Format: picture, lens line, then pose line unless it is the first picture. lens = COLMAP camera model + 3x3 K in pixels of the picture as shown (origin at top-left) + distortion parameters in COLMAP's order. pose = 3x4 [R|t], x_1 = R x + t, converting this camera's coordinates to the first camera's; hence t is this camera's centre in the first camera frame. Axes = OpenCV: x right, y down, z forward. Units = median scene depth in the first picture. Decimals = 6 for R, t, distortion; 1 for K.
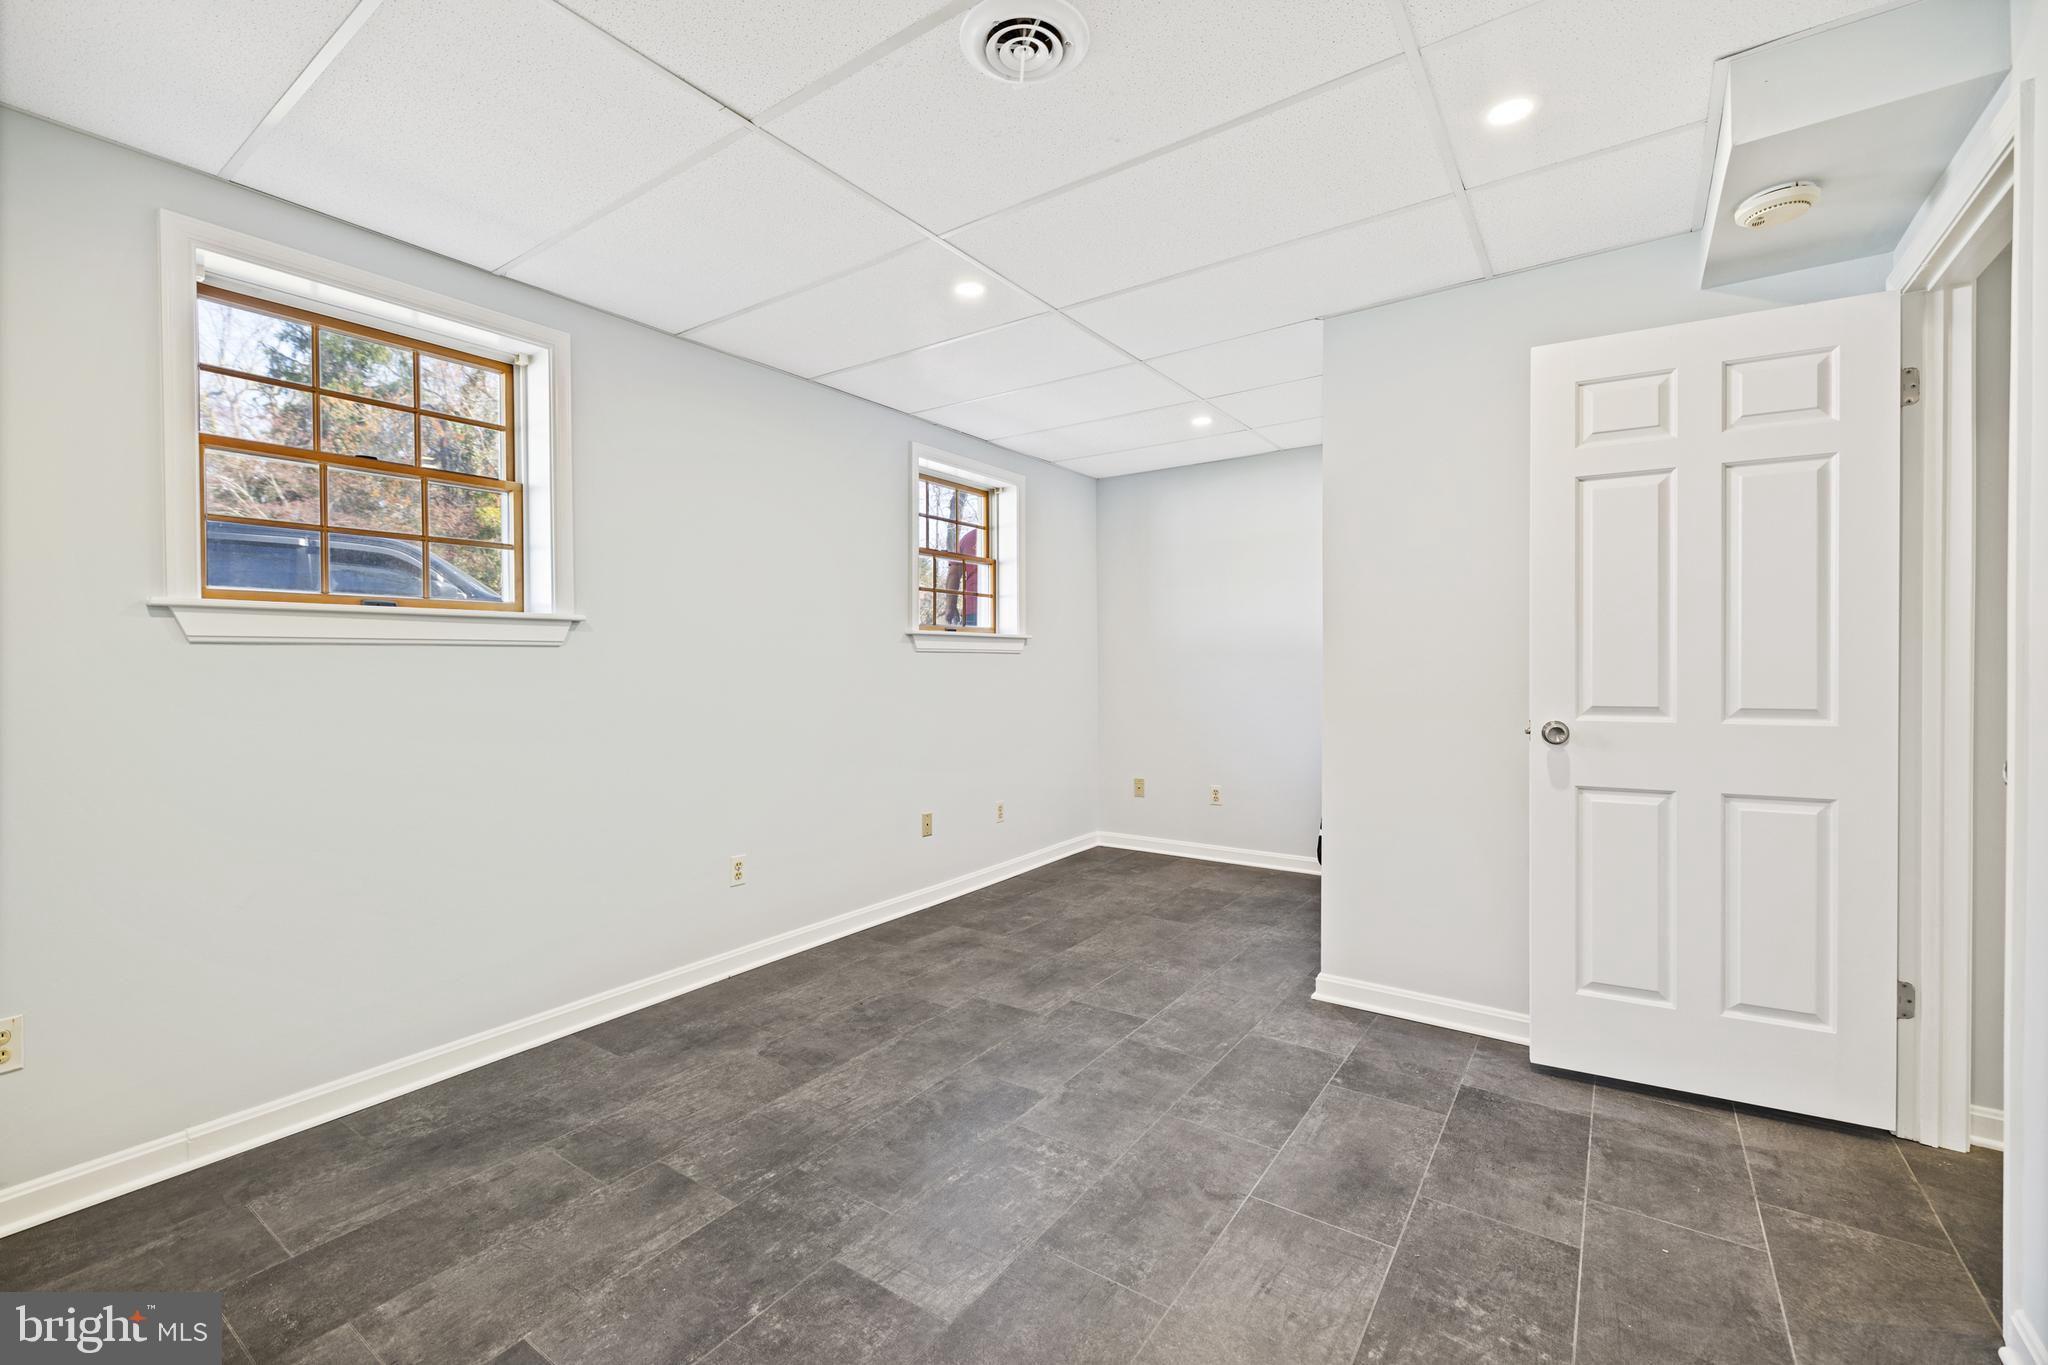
lens RADIAL K [[873.2, 0, 1013.1], [0, 873.2, 674.0], [0, 0, 1]] dist [0.003370, 0.000149]
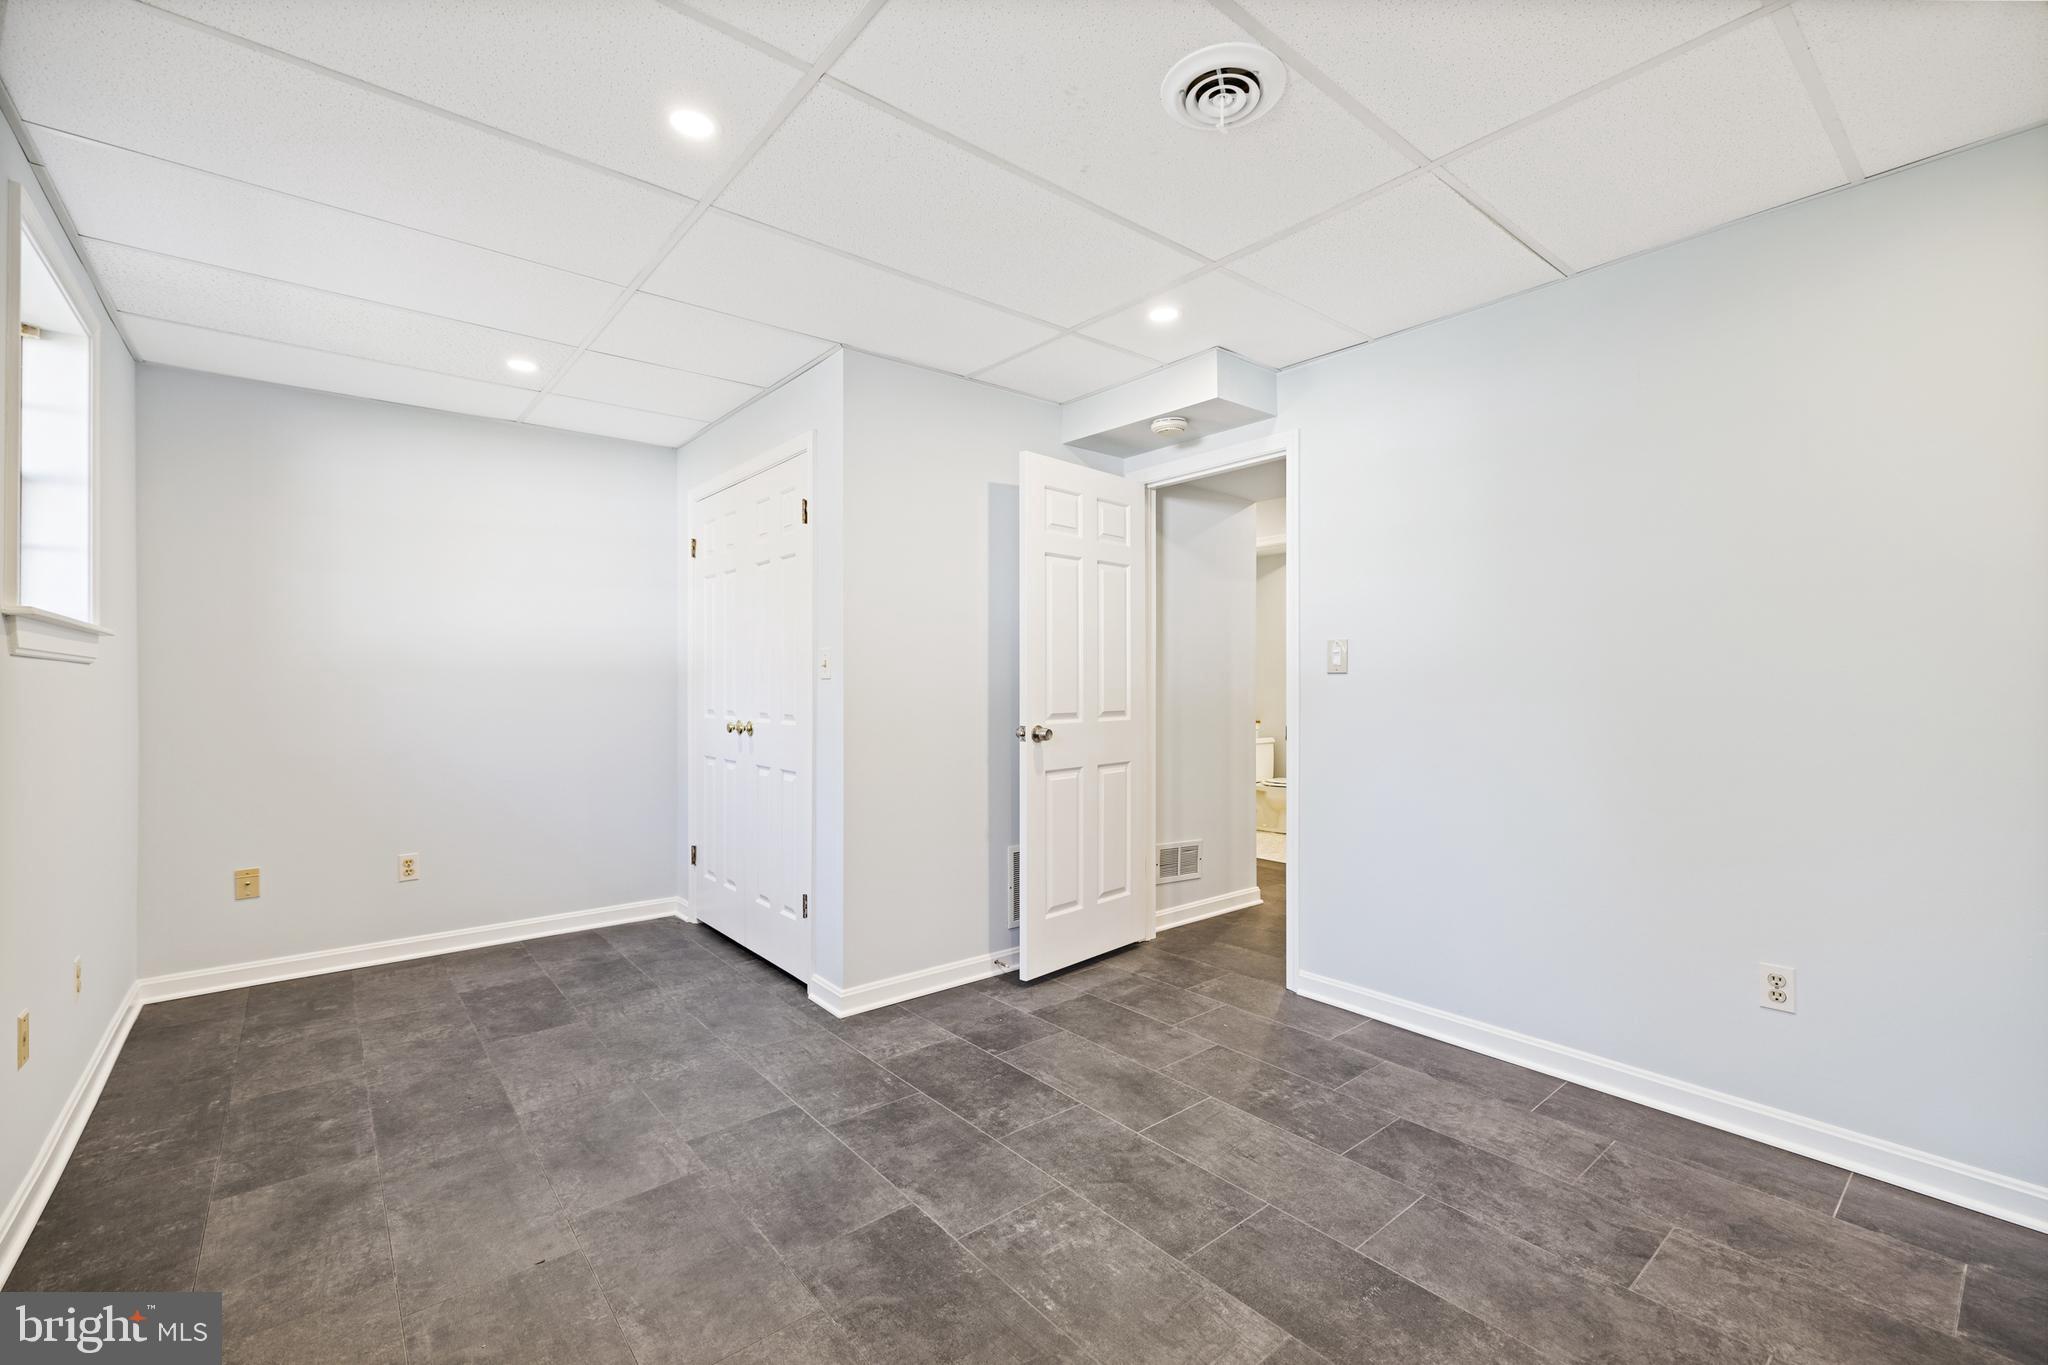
lens RADIAL K [[873.2, 0, 1047.6], [0, 873.2, 681.8], [0, 0, 1]] dist [0.003370, 0.000149]
pose [[0.236154, 0.006103, 0.971697, -0.743317], [0.011792, 0.999889, -0.009146, -0.002589], [-0.971644, 0.013618, 0.236055, 0.680044]]
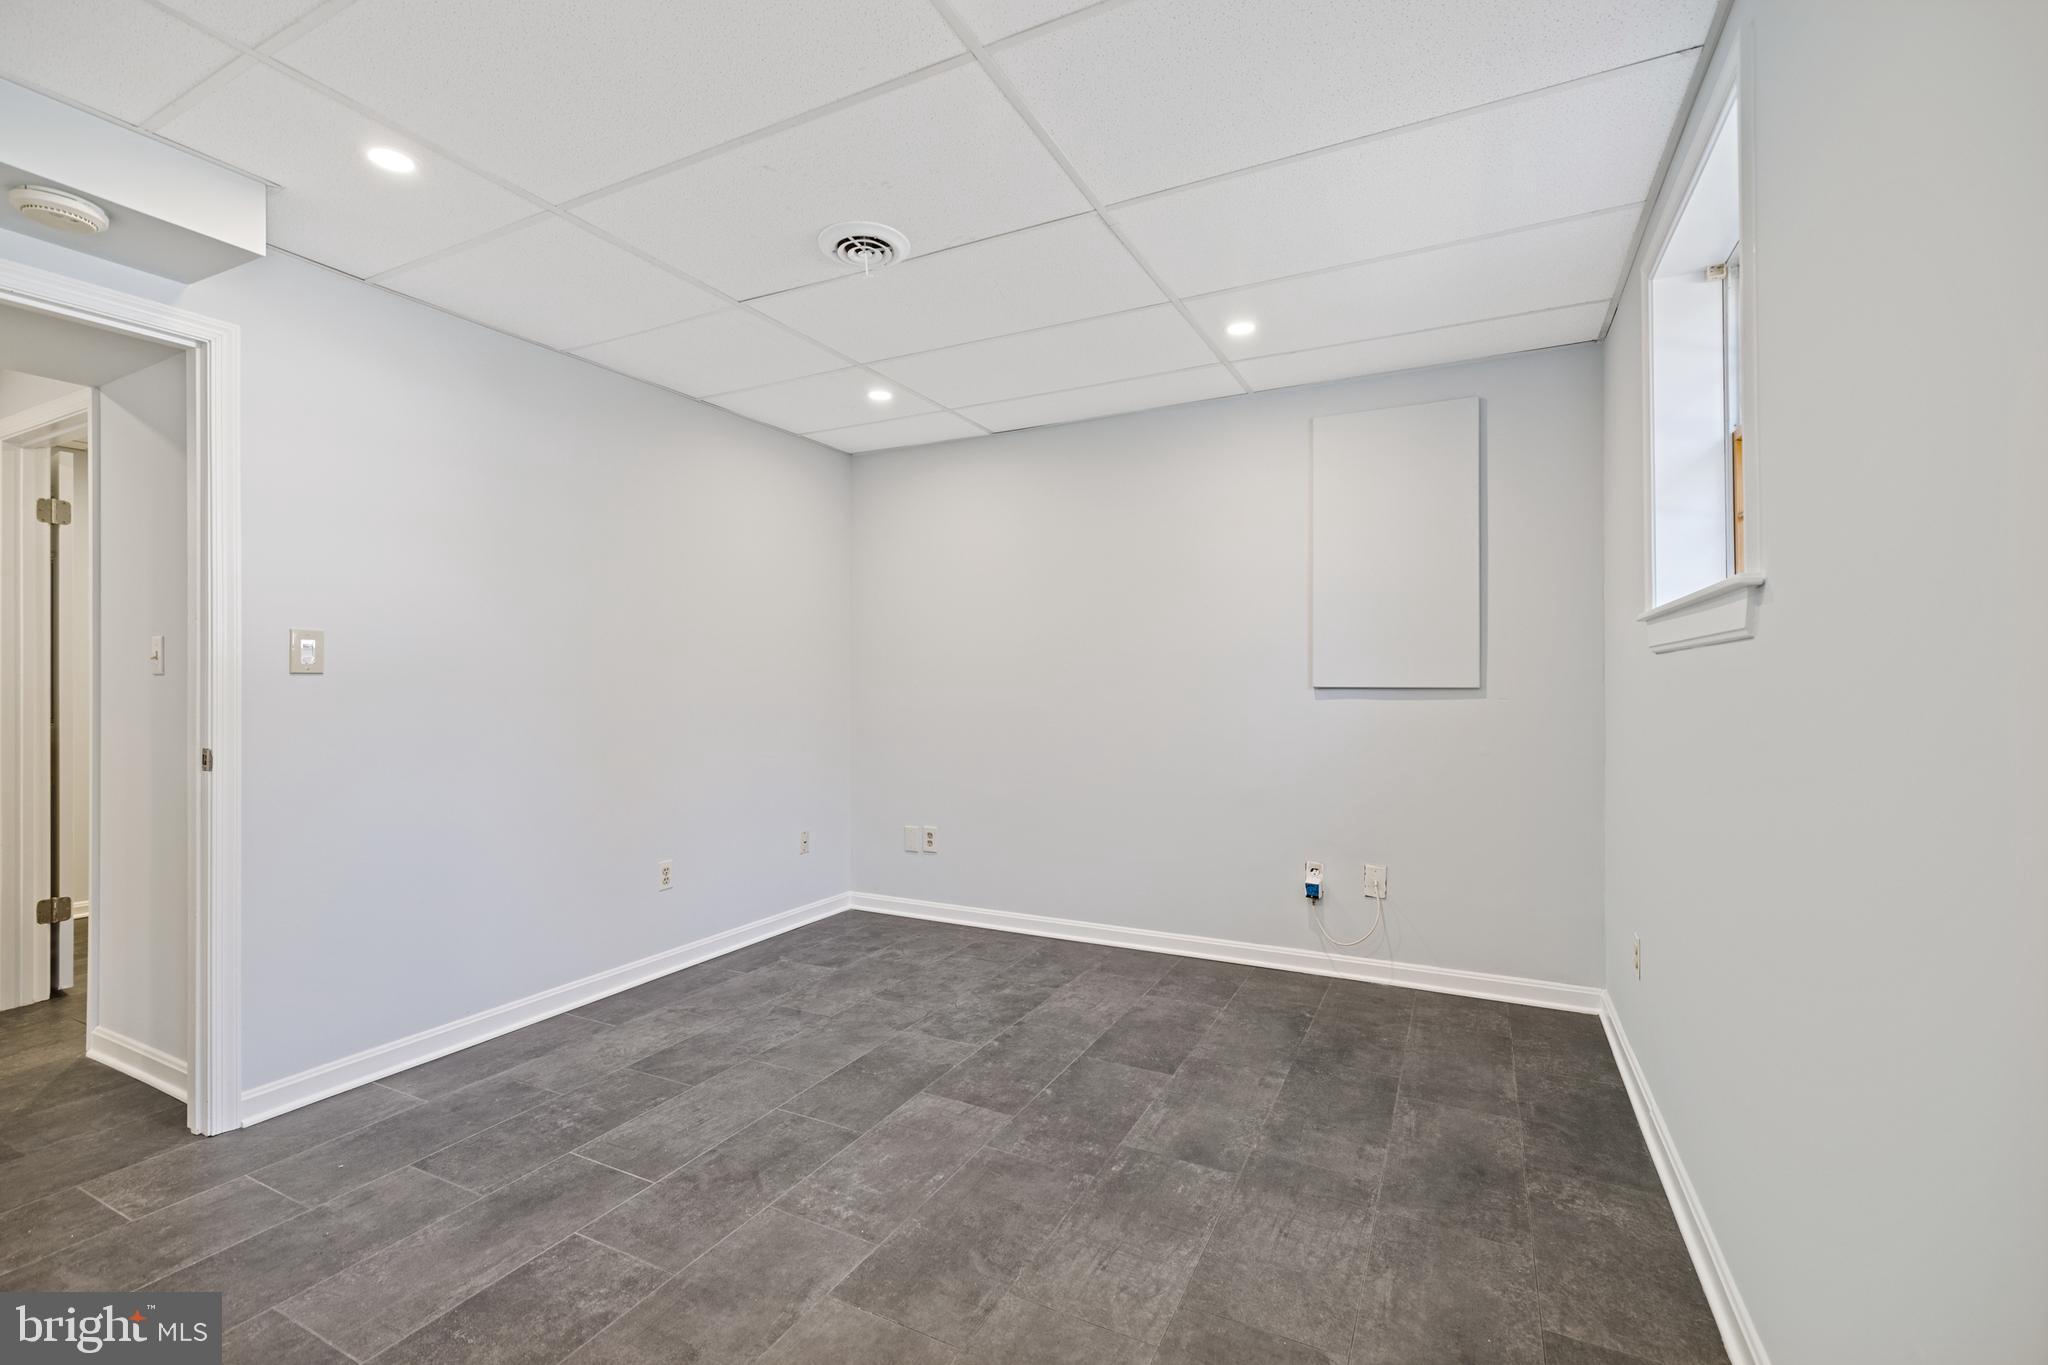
lens RADIAL K [[873.2, 0, 1023.0], [0, 873.2, 673.3], [0, 0, 1]] dist [0.003370, 0.000149]
pose [[-0.988323, 0.008313, -0.152148, -0.012653], [0.008029, 0.999965, 0.002477, -0.018045], [0.152163, 0.001226, -0.988355, 1.732750]]
